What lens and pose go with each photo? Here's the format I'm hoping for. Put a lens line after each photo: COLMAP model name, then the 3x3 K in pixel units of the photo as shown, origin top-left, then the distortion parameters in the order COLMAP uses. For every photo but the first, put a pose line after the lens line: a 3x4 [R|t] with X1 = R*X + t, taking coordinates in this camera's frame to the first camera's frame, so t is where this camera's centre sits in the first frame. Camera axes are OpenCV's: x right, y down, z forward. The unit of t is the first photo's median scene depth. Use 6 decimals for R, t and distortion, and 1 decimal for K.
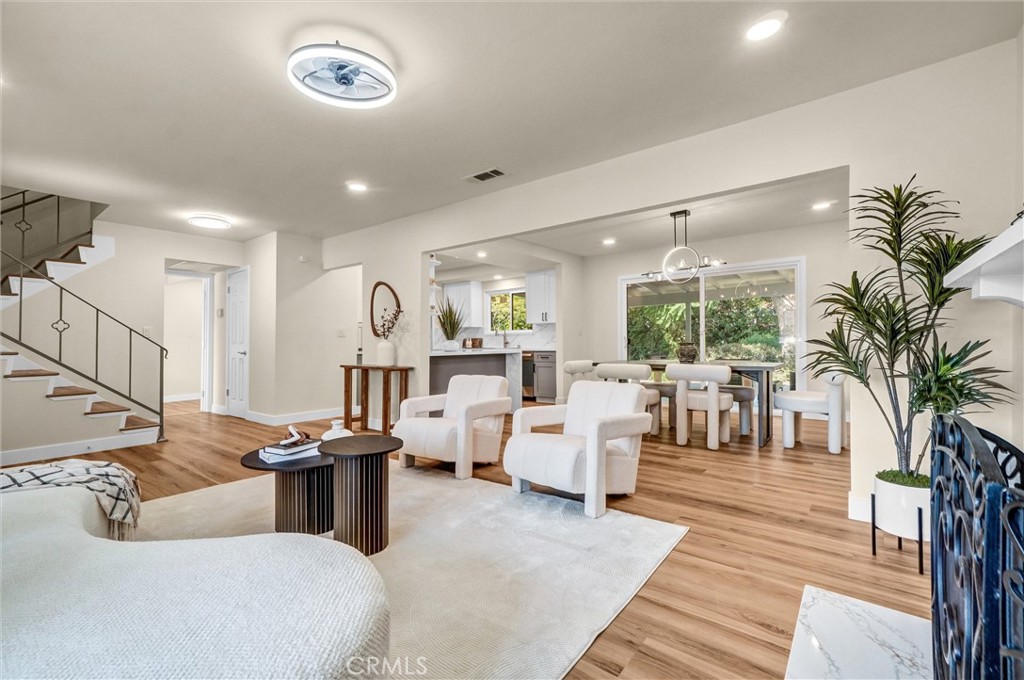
lens RADIAL K [[444.1, 0, 490.9], [0, 444.1, 338.9], [0, 0, 1]] dist [-0.000757, 0.000105]
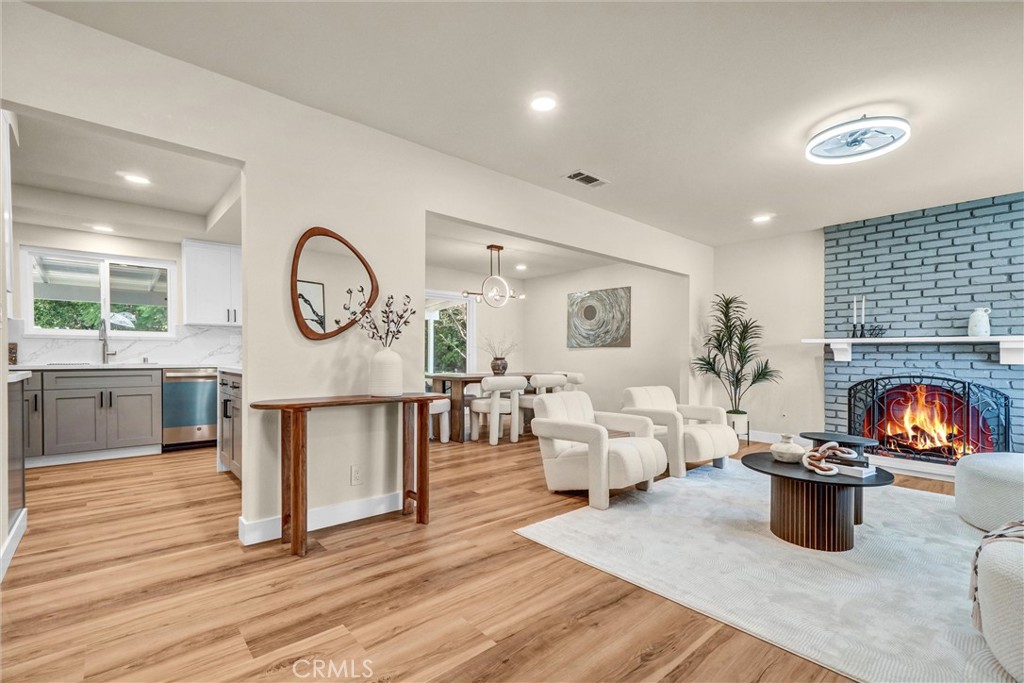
lens RADIAL K [[466.5, 0, 505.3], [0, 466.5, 359.4], [0, 0, 1]] dist [0.000406, 0.000932]
pose [[0.166373, 0.005842, 0.986046, -0.830396], [-0.016946, 0.999852, -0.003064, 0.017558], [-0.985917, -0.016199, 0.166448, 0.811543]]
